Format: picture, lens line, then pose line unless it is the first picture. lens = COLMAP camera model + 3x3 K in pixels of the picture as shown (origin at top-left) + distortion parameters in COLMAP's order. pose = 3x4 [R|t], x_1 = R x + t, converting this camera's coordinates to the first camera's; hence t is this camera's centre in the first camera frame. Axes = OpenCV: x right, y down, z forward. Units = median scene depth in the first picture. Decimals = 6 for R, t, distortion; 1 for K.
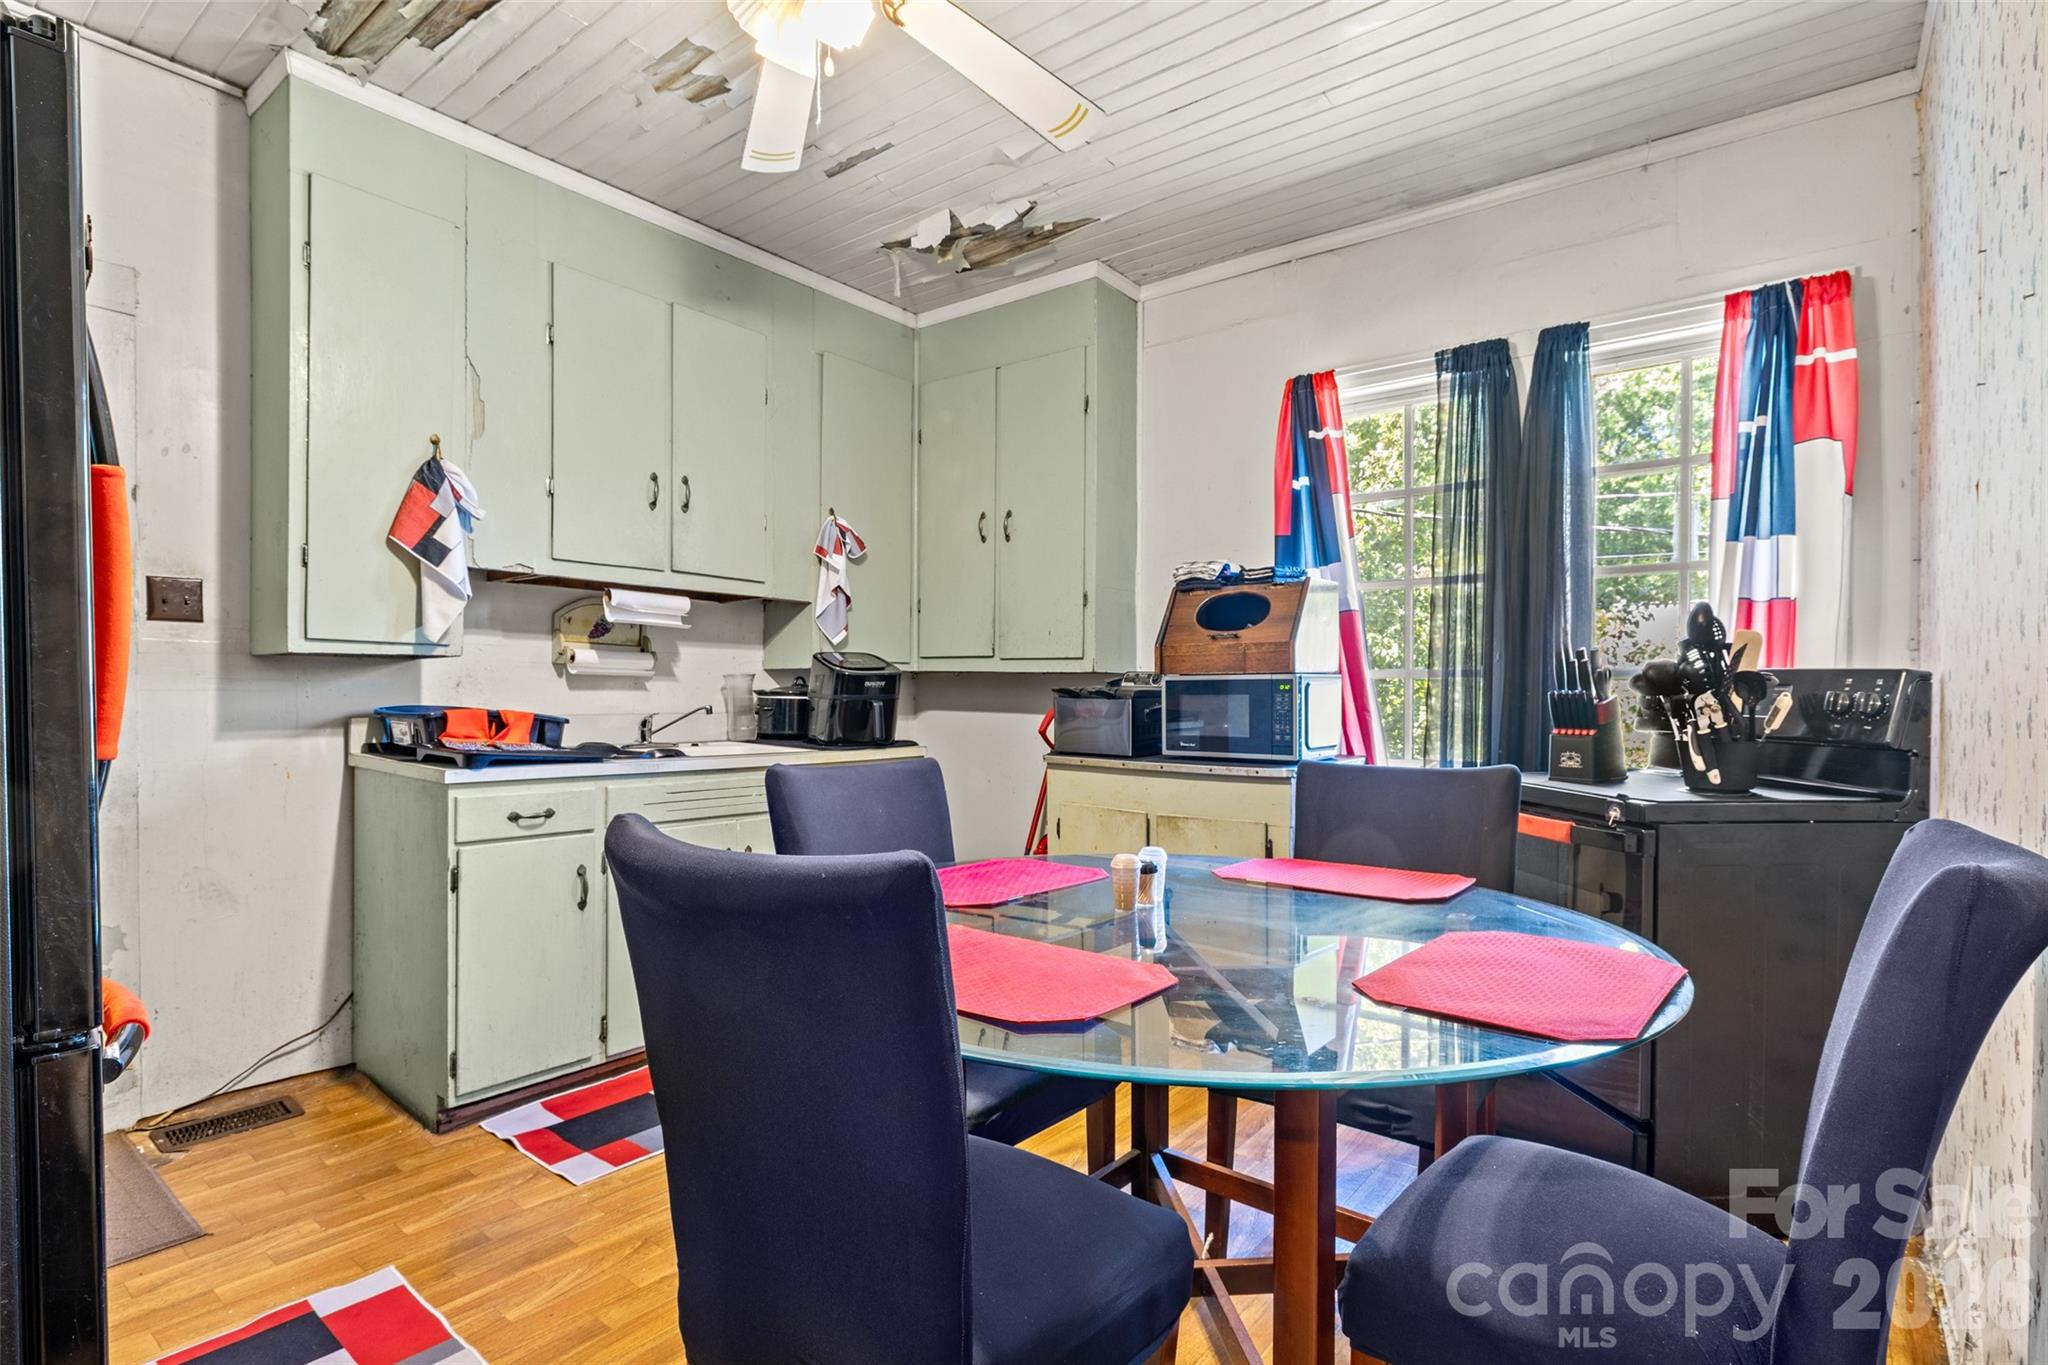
lens RADIAL K [[990.0, 0, 1024.0], [0, 990.0, 682.5], [0, 0, 1]] dist [-0.000945, -0.000118]
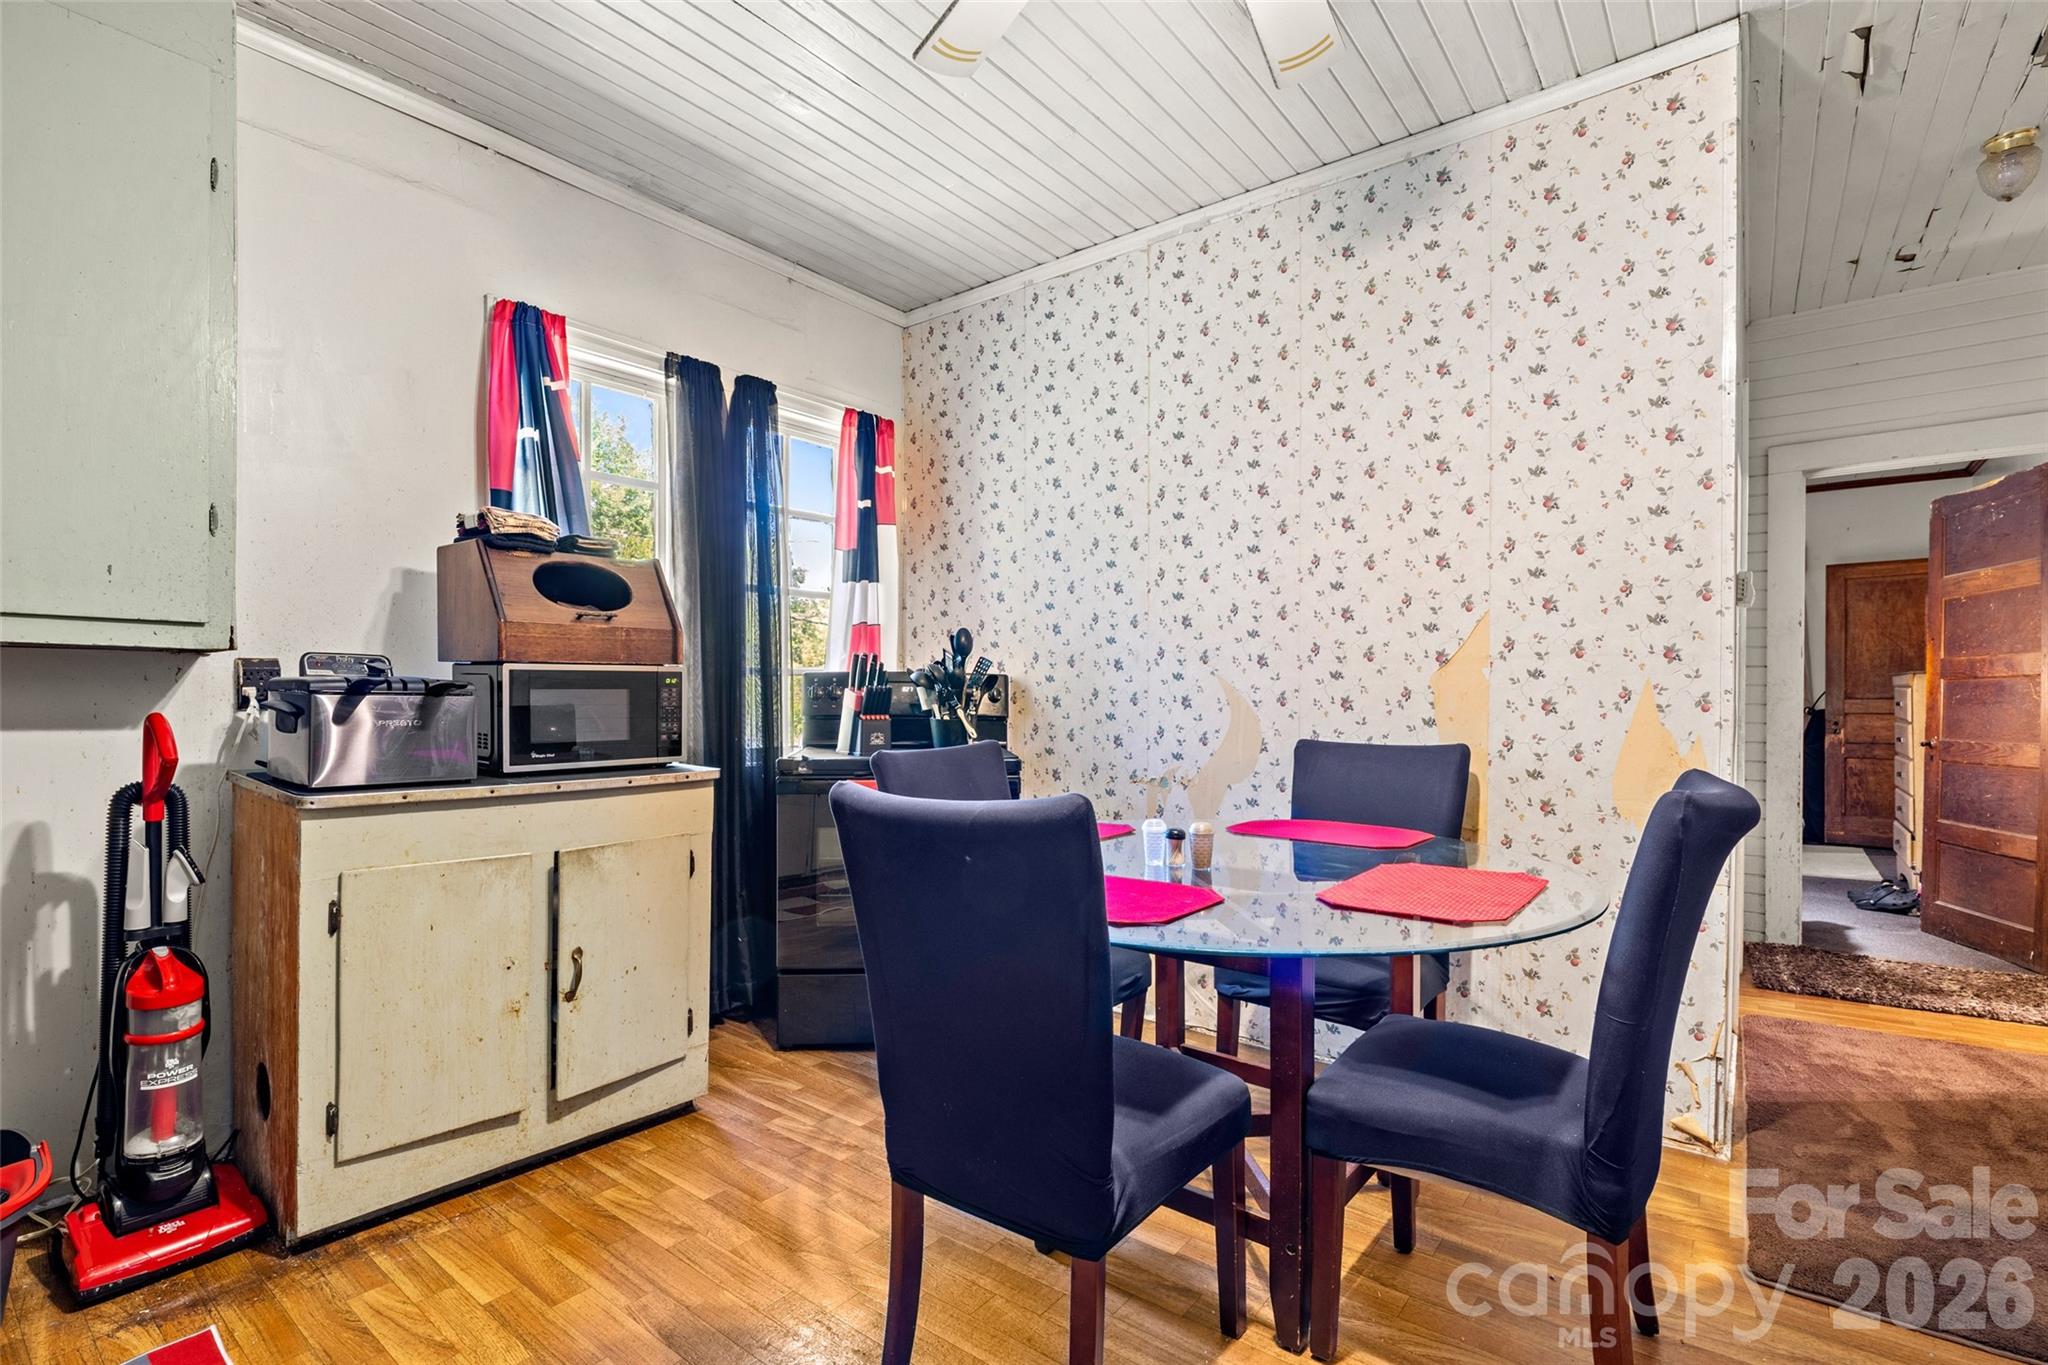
lens RADIAL K [[990.0, 0, 1024.0], [0, 990.0, 682.5], [0, 0, 1]] dist [-0.000945, -0.000118]
pose [[-0.024736, 0.009521, 0.999649, -0.620000], [-0.002604, 0.999951, -0.009588, 0.014004], [-0.999691, -0.002840, -0.024710, 0.679200]]
